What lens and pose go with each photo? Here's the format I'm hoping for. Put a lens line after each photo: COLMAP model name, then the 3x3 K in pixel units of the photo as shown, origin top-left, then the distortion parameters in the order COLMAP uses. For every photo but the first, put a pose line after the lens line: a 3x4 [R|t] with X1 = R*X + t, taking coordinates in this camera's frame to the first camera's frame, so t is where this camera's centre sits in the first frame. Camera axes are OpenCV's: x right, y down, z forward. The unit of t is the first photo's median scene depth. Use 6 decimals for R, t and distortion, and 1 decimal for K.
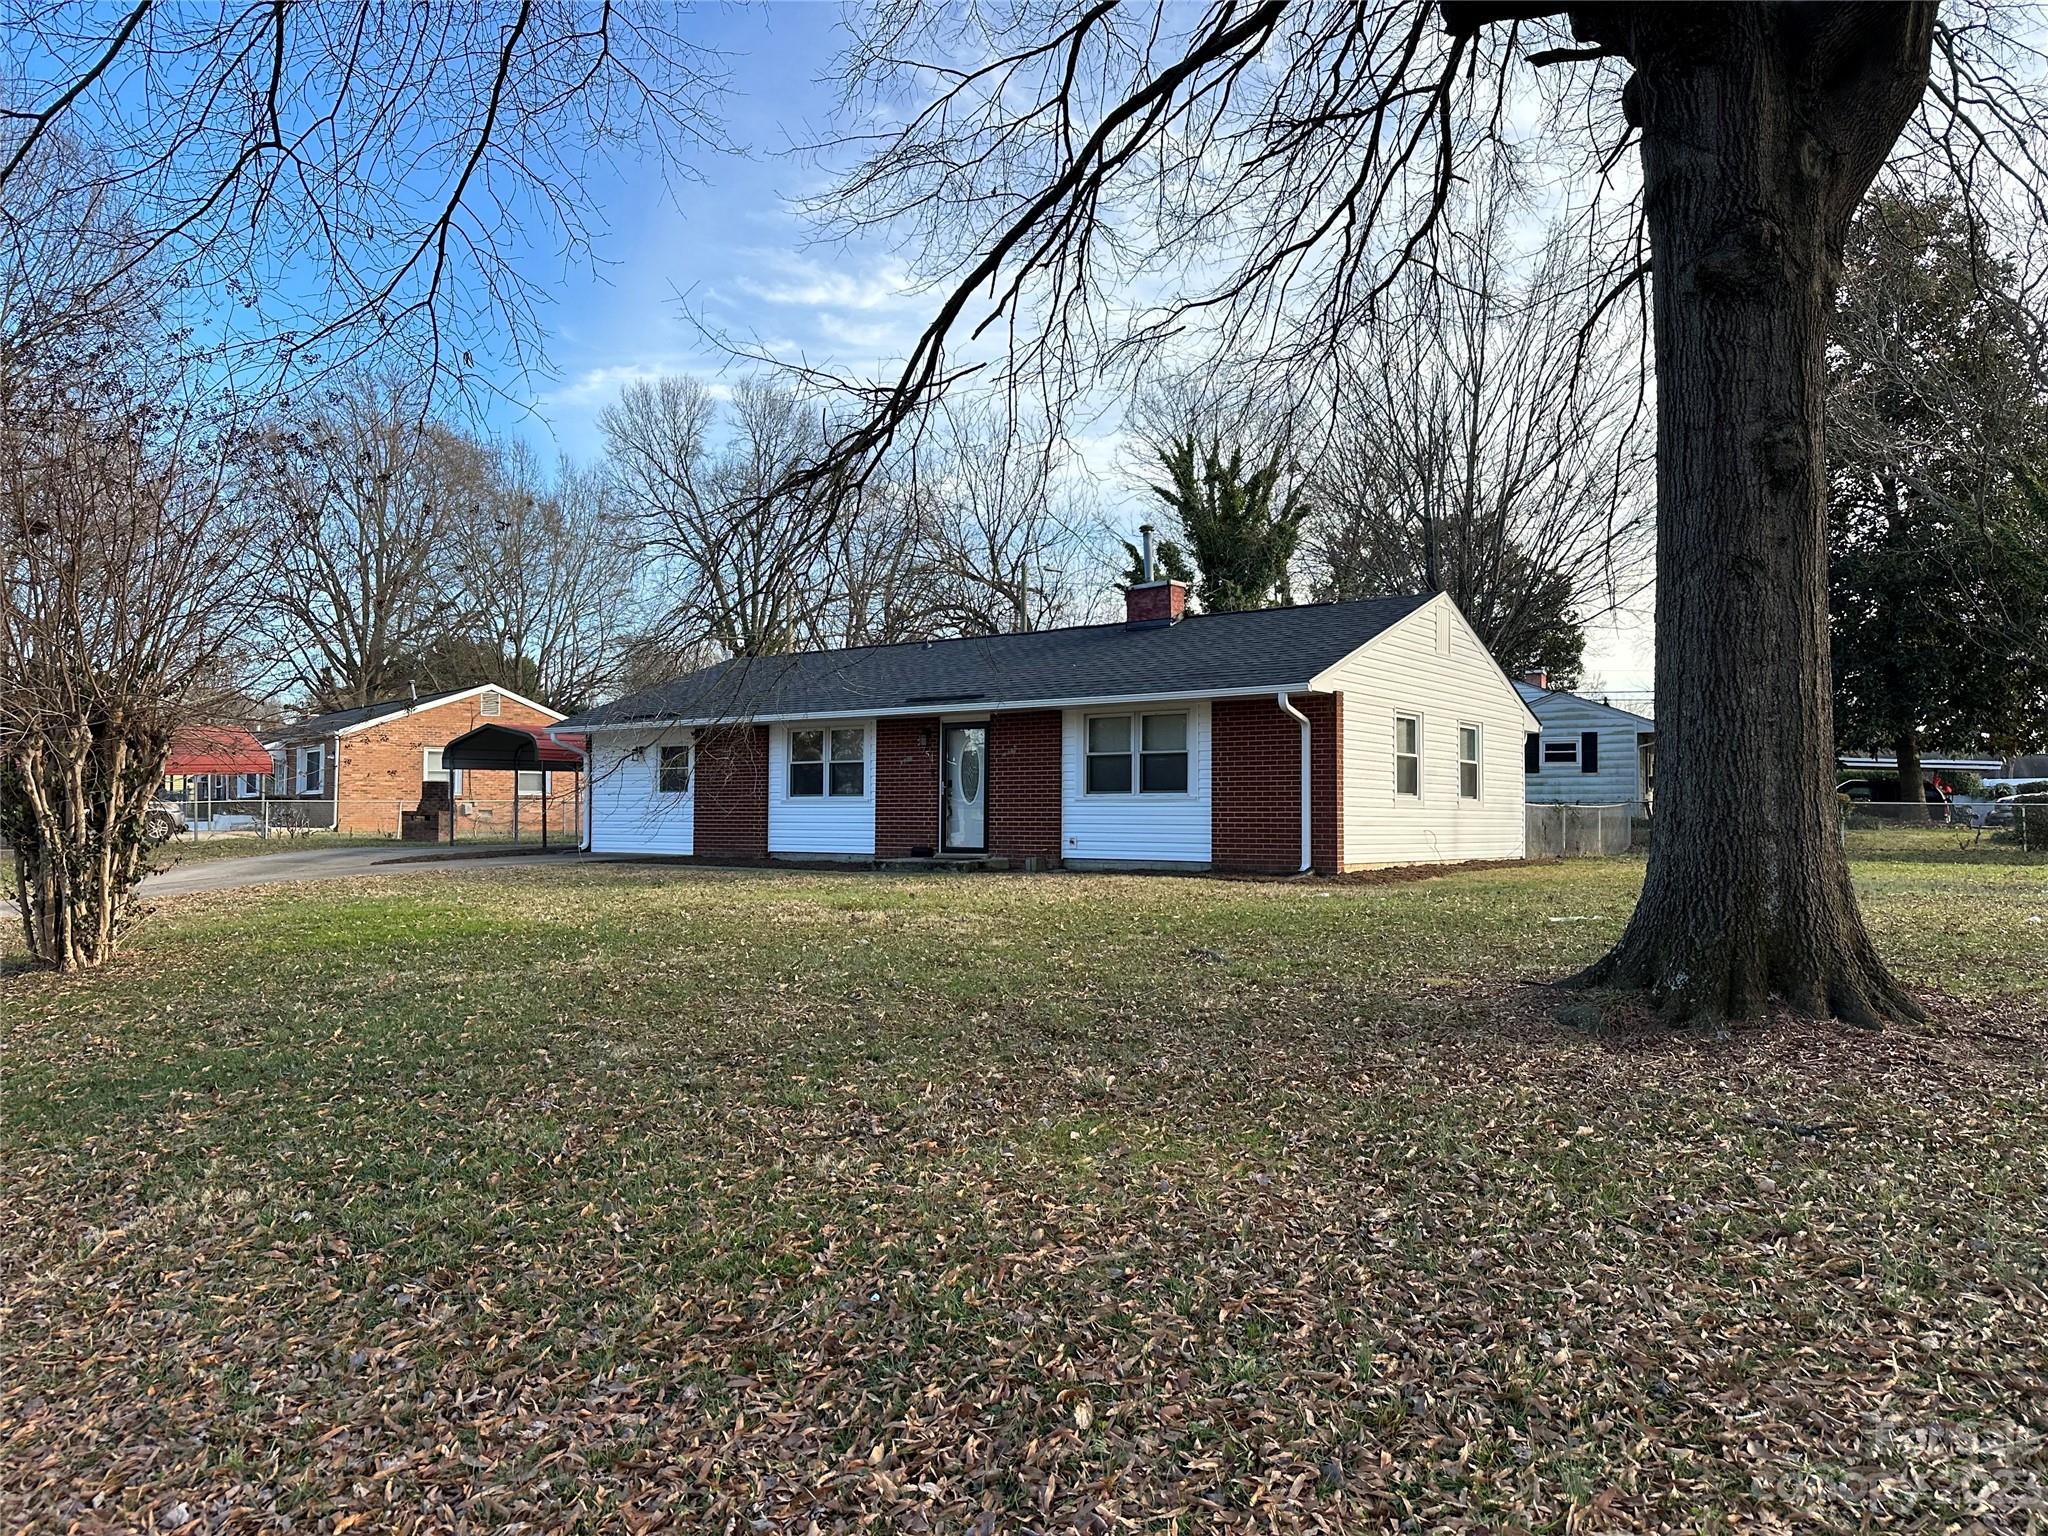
lens RADIAL K [[1412.6, 0, 1032.2], [0, 1412.6, 763.2], [0, 0, 1]] dist [0.104888, -0.130170]
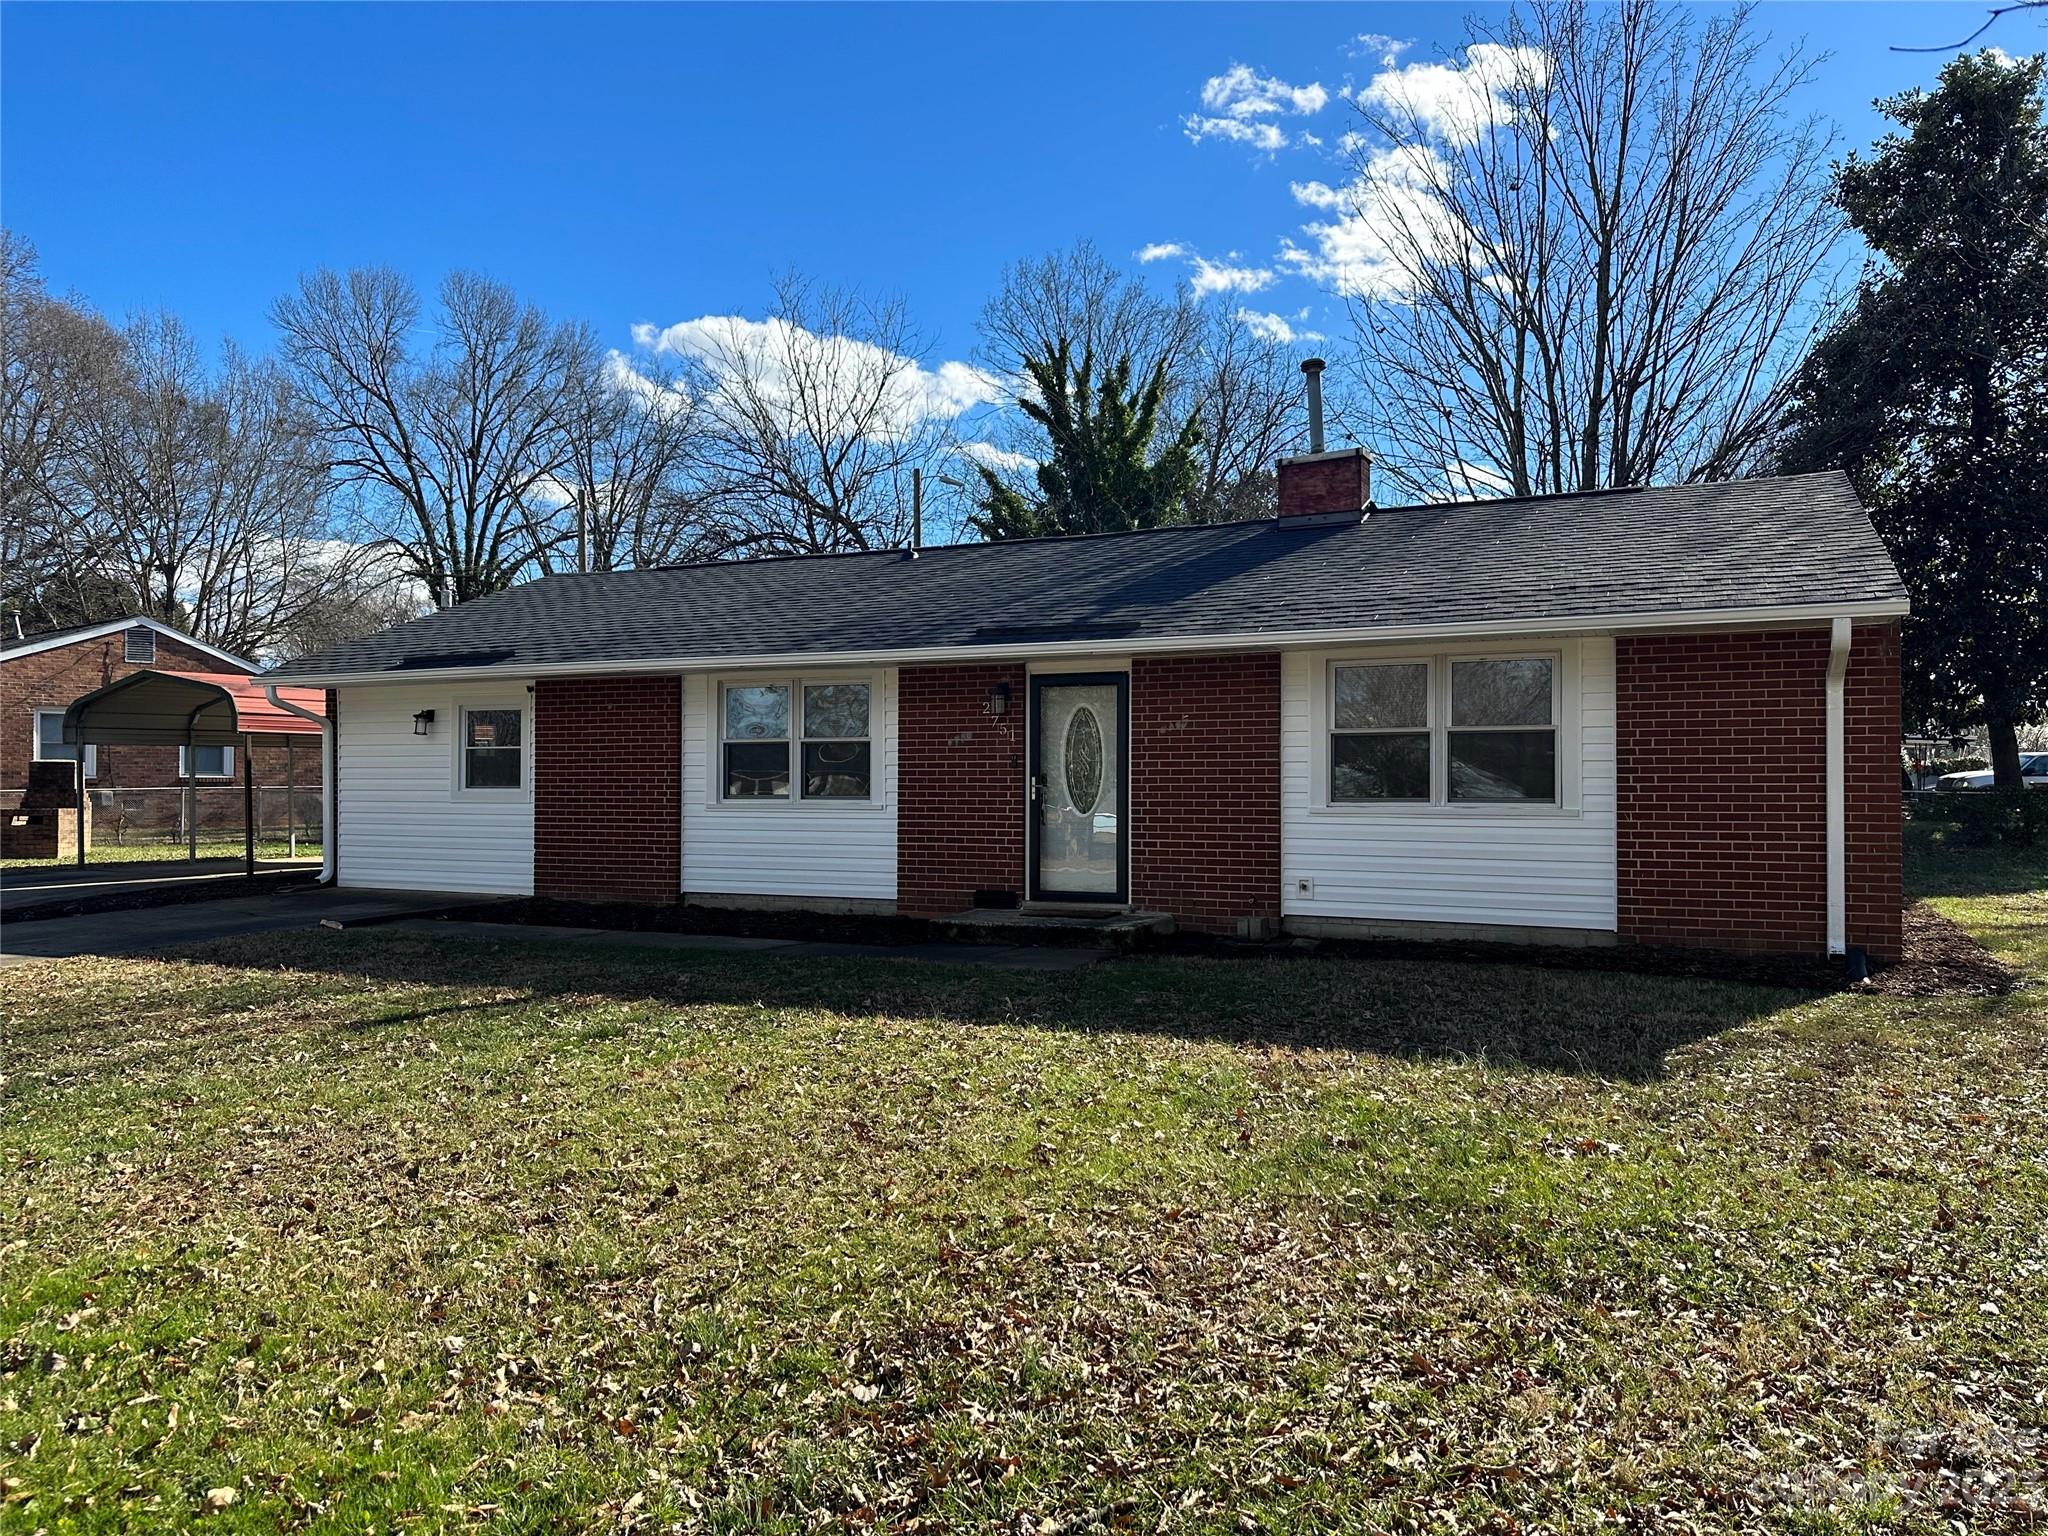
lens RADIAL K [[1412.6, 0, 1032.2], [0, 1412.6, 763.2], [0, 0, 1]] dist [0.104888, -0.130170]
pose [[0.980288, -0.001518, 0.197566, -0.114144], [-0.003491, 0.999681, 0.024999, -0.004368], [-0.197541, -0.025196, 0.979971, 0.281291]]
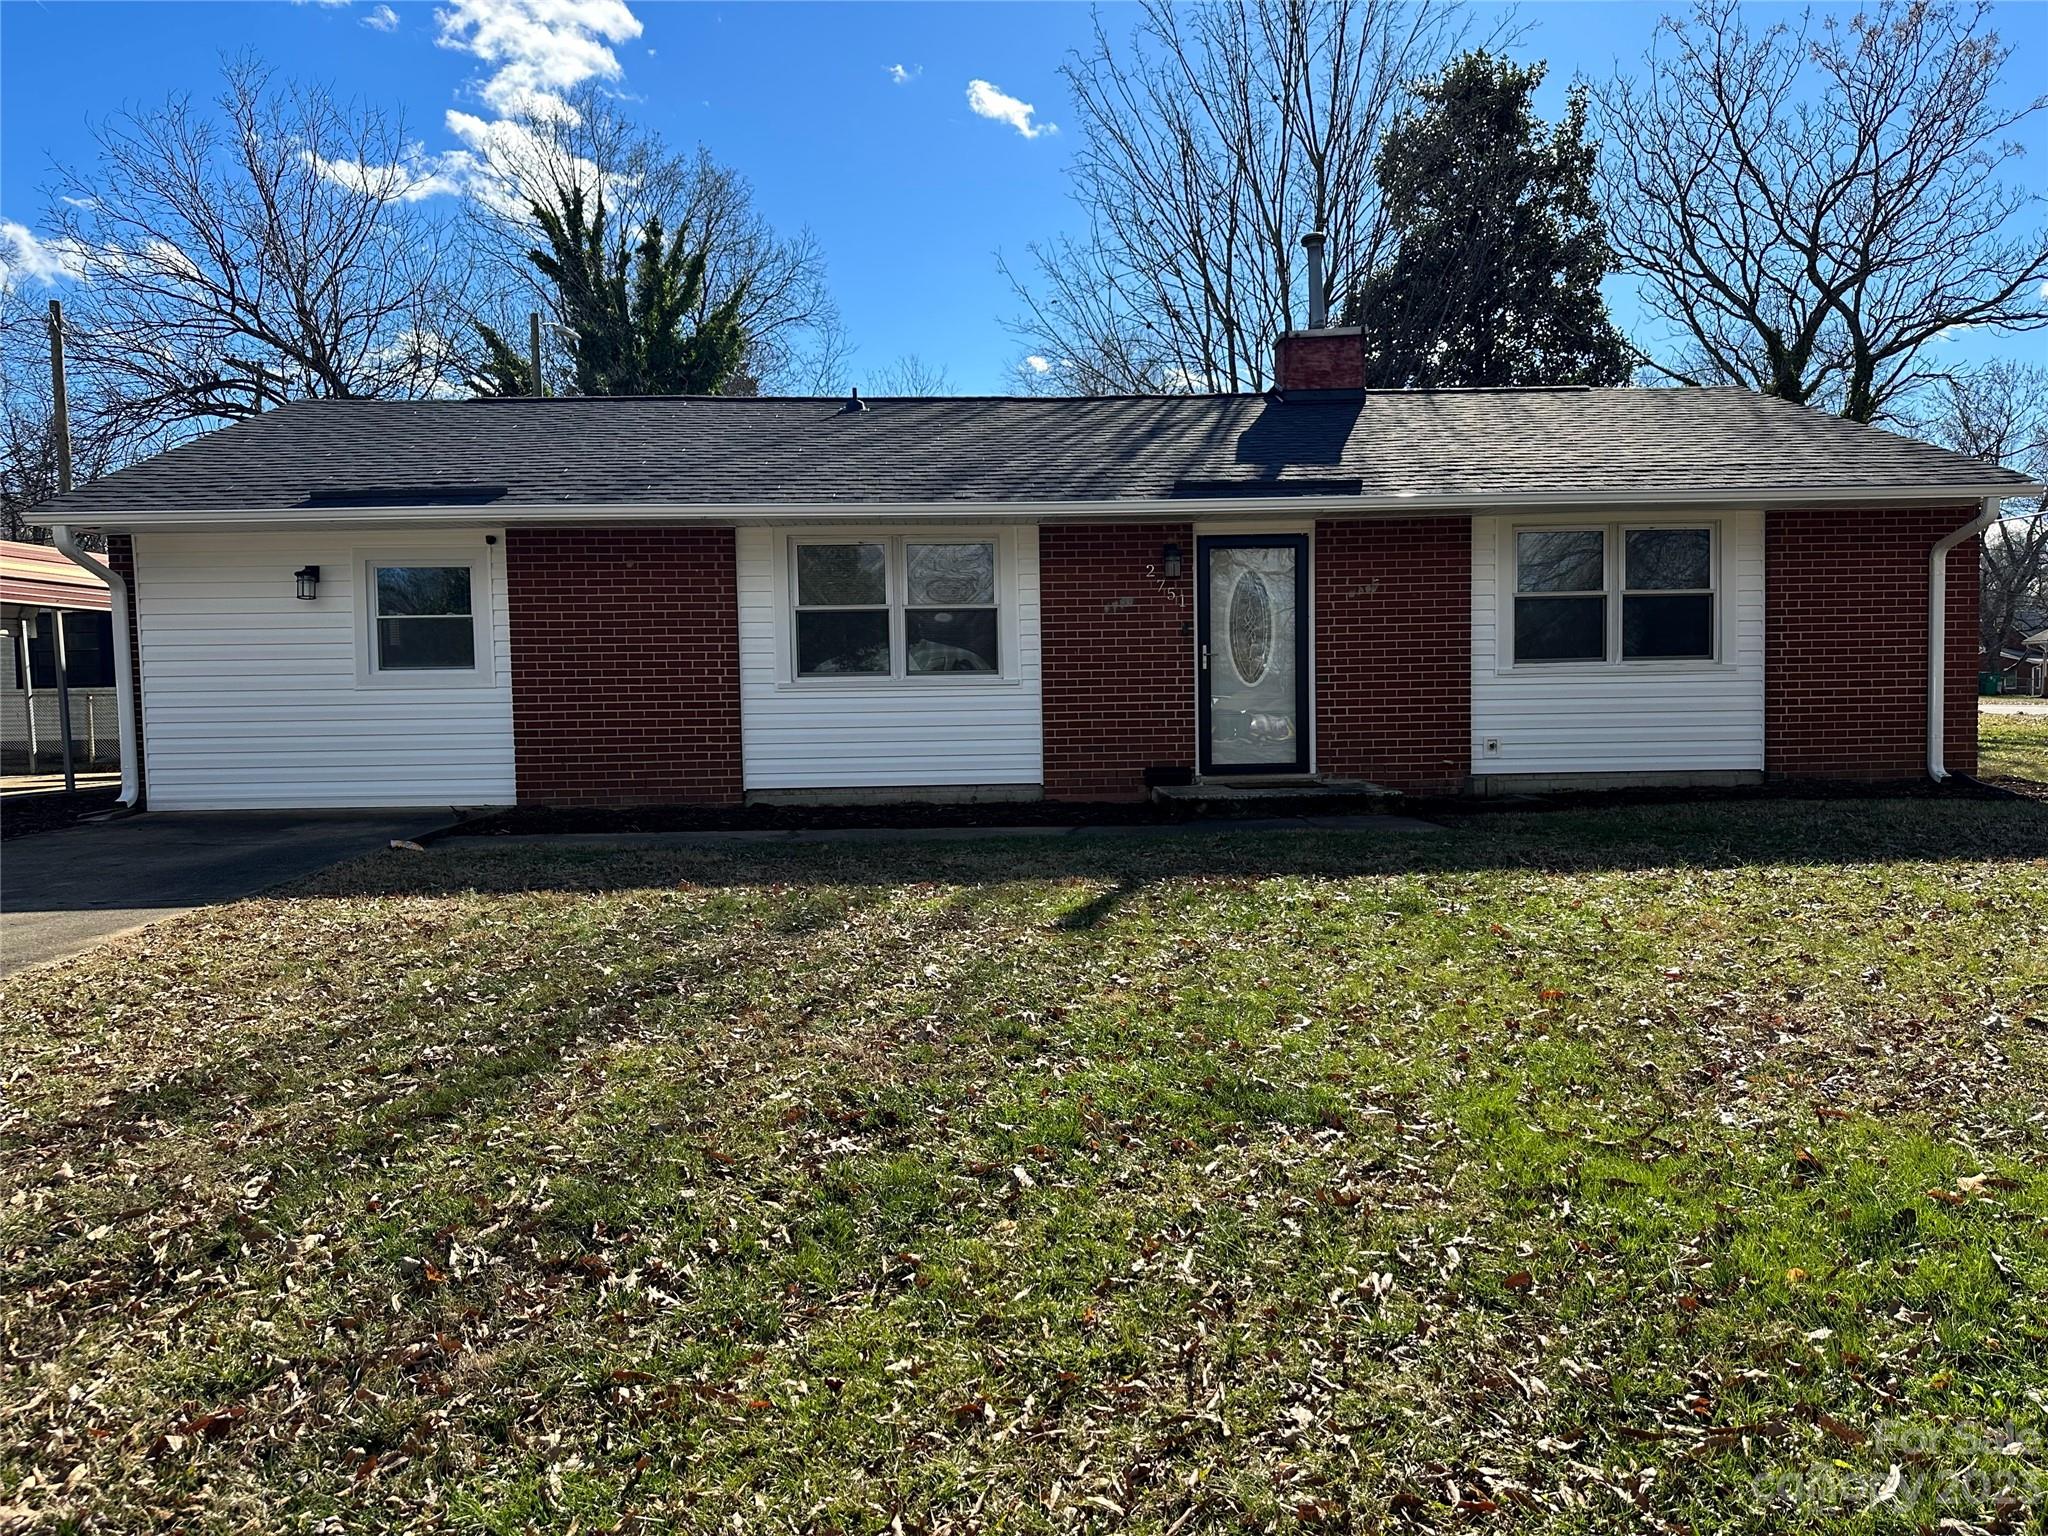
lens RADIAL K [[1363.1, 0, 1022.1], [0, 1363.1, 761.9], [0, 0, 1]] dist [0.068738, -0.000620]
pose [[0.787218, -0.065510, 0.613185, -0.284420], [-0.004155, 0.993755, 0.111503, -0.000173], [-0.616660, -0.090325, 0.782030, 0.405362]]
